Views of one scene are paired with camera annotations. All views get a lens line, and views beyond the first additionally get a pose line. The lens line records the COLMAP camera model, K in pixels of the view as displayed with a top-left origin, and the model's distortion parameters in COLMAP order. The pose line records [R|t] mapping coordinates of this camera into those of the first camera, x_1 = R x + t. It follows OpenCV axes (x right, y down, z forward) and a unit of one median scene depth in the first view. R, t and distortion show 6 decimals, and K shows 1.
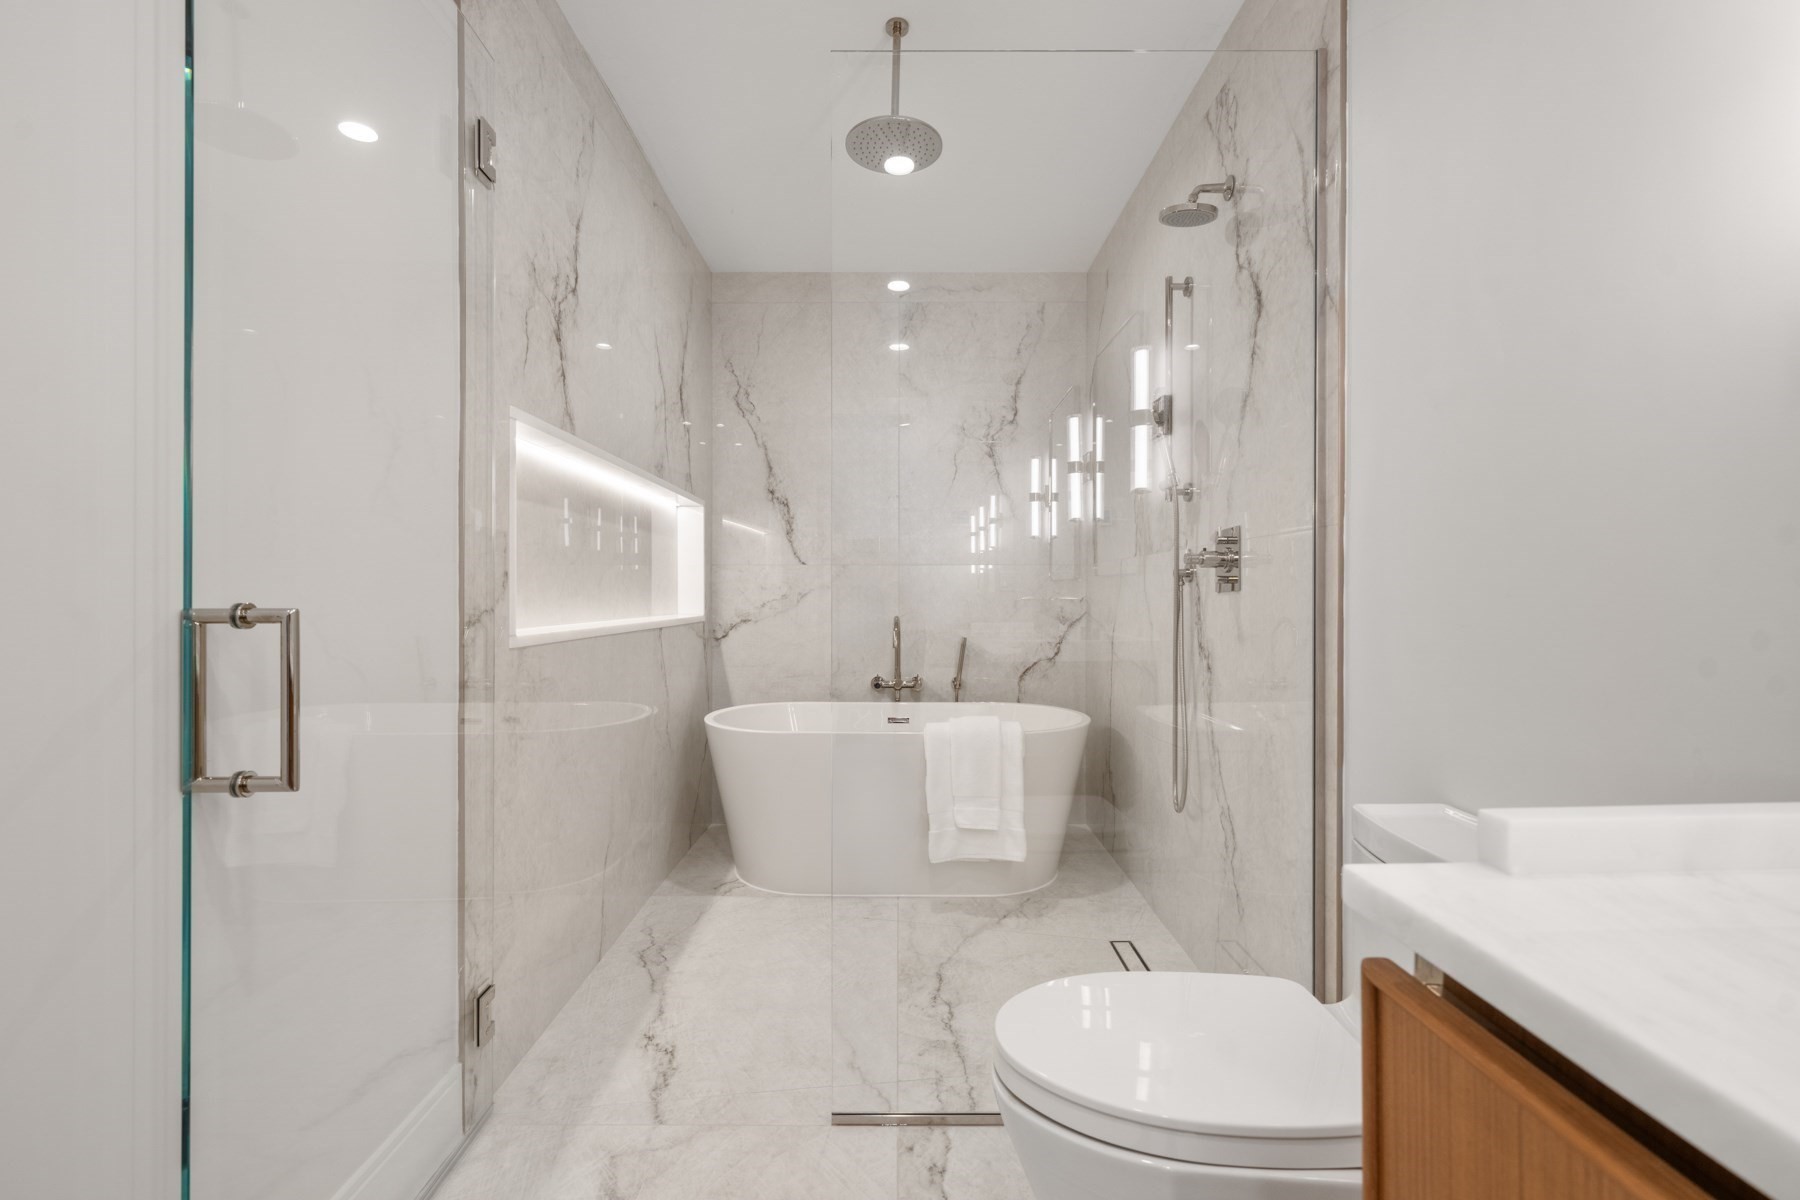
lens RADIAL K [[766.0, 0, 894.7], [0, 766.0, 600.0], [0, 0, 1]] dist [-0.002559, -0.000427]
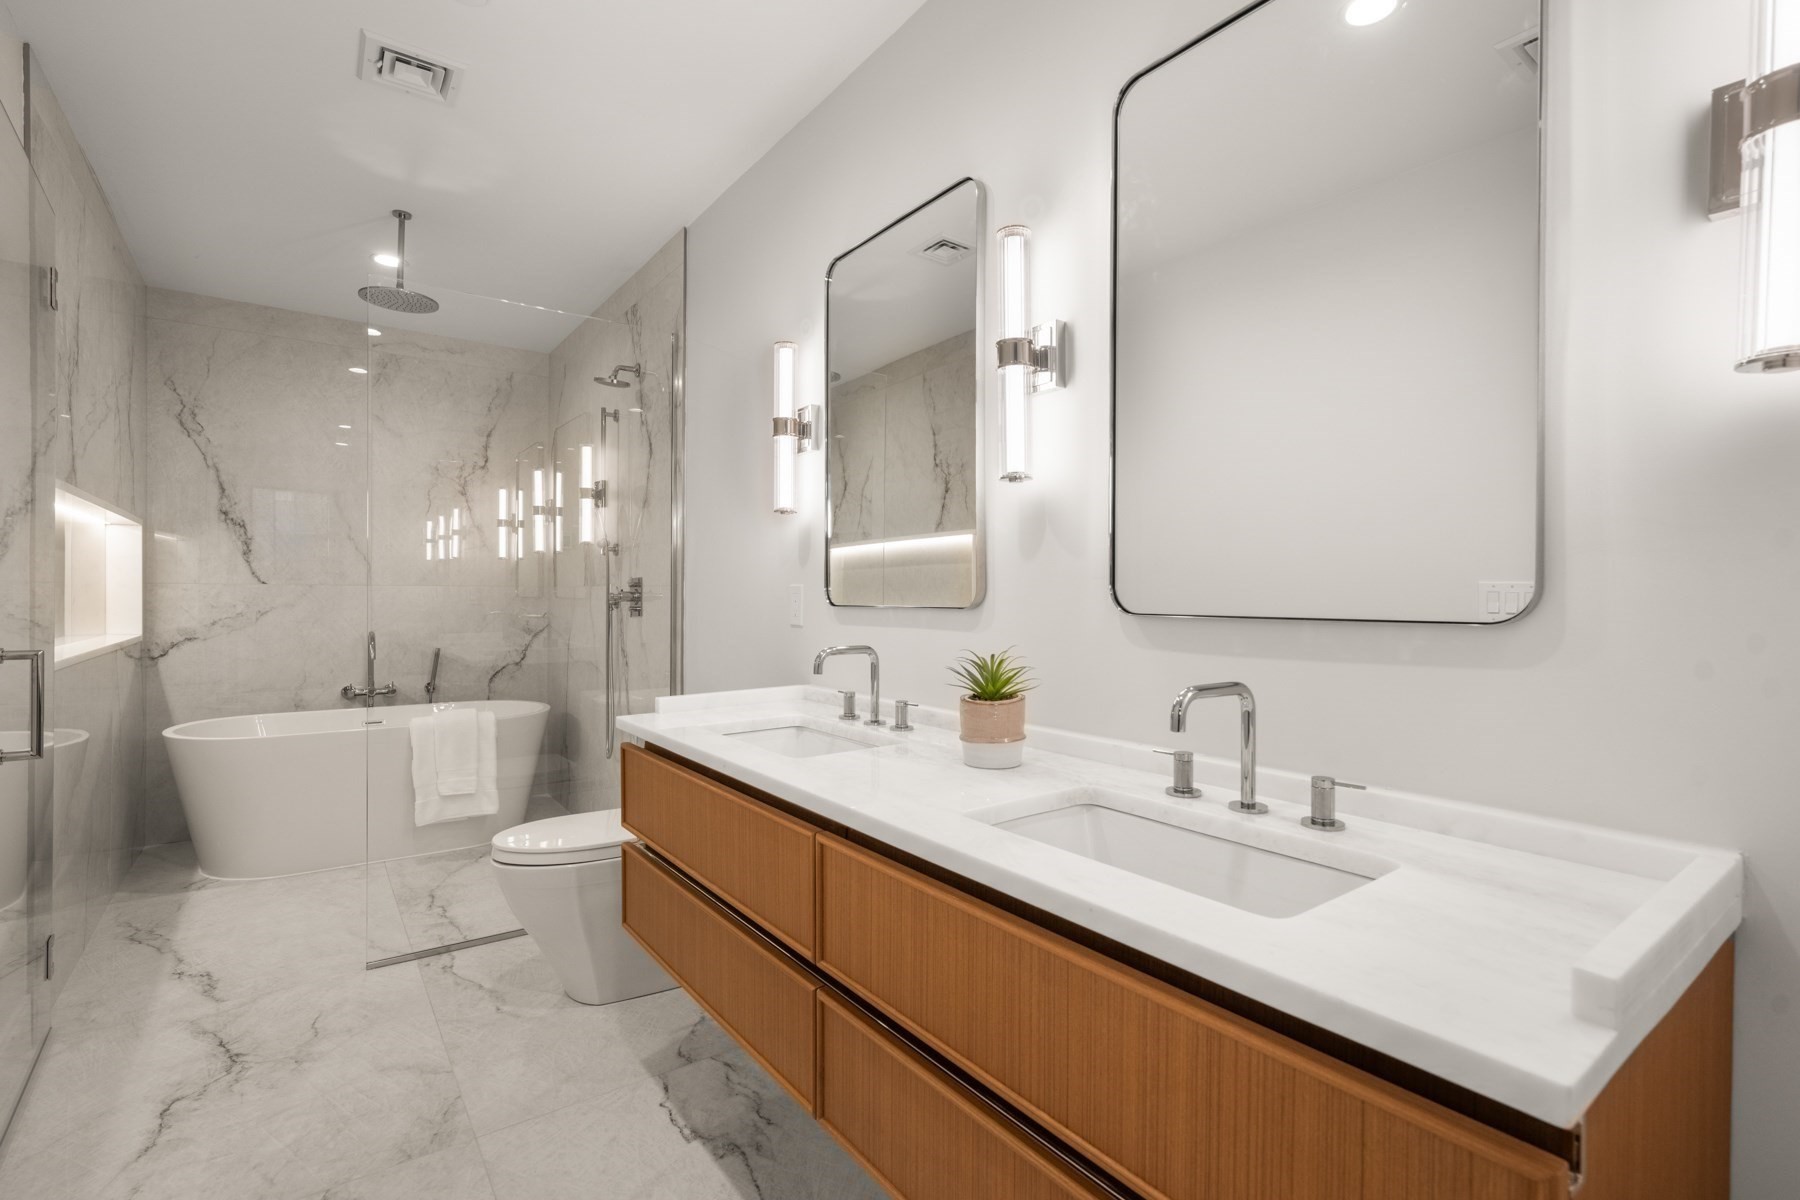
lens RADIAL K [[810.3, 0, 900.0], [0, 810.3, 600.0], [0, 0, 1]] dist [-0.003535, -0.000929]
pose [[0.798365, 0.001148, 0.602172, -0.092845], [-0.002360, 0.999996, 0.001223, -0.028555], [-0.602169, -0.002398, 0.798365, -0.425897]]
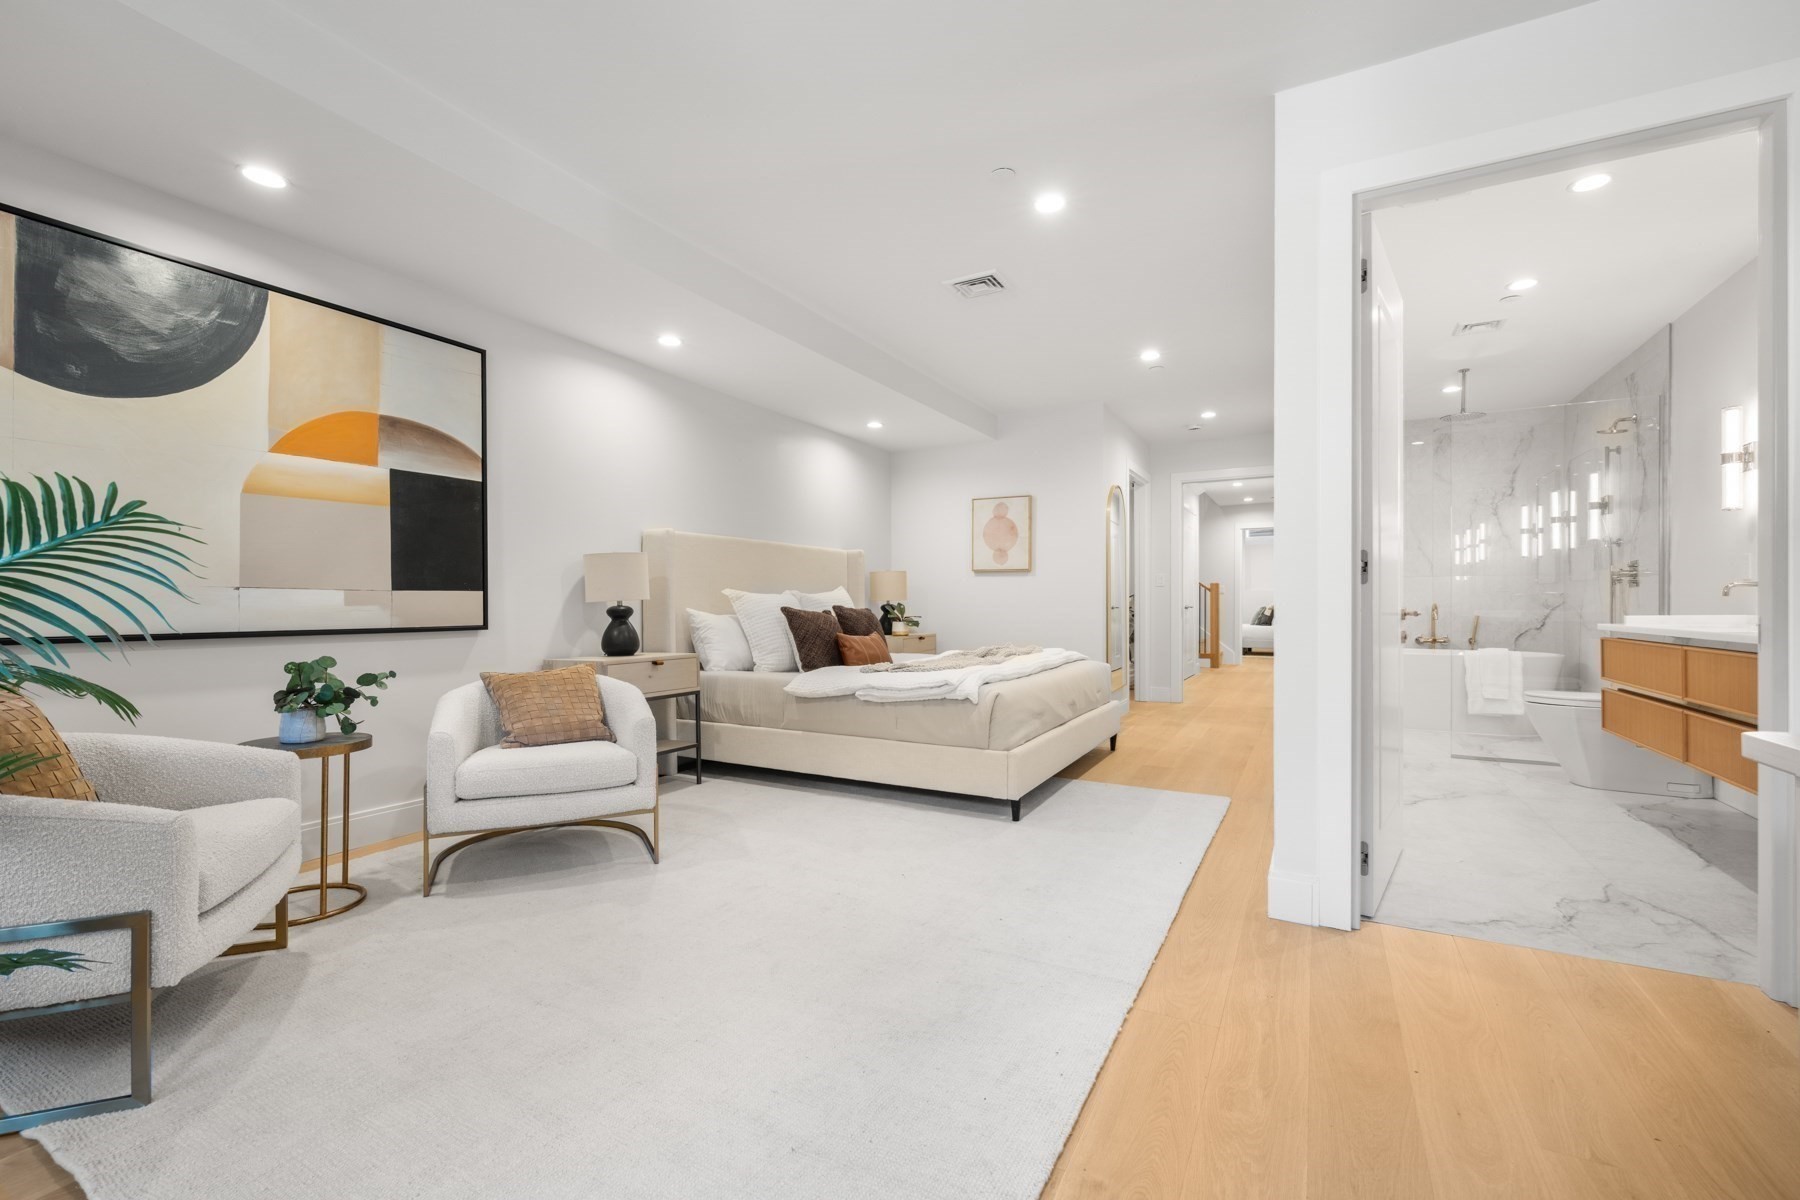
lens RADIAL K [[766.0, 0, 894.7], [0, 766.0, 600.0], [0, 0, 1]] dist [-0.002559, -0.000427]
pose [[0.880947, 0.001970, -0.473211, -0.276582], [-0.007543, 0.999923, -0.009880, 0.041537], [0.473155, 0.012273, 0.880894, -1.289096]]
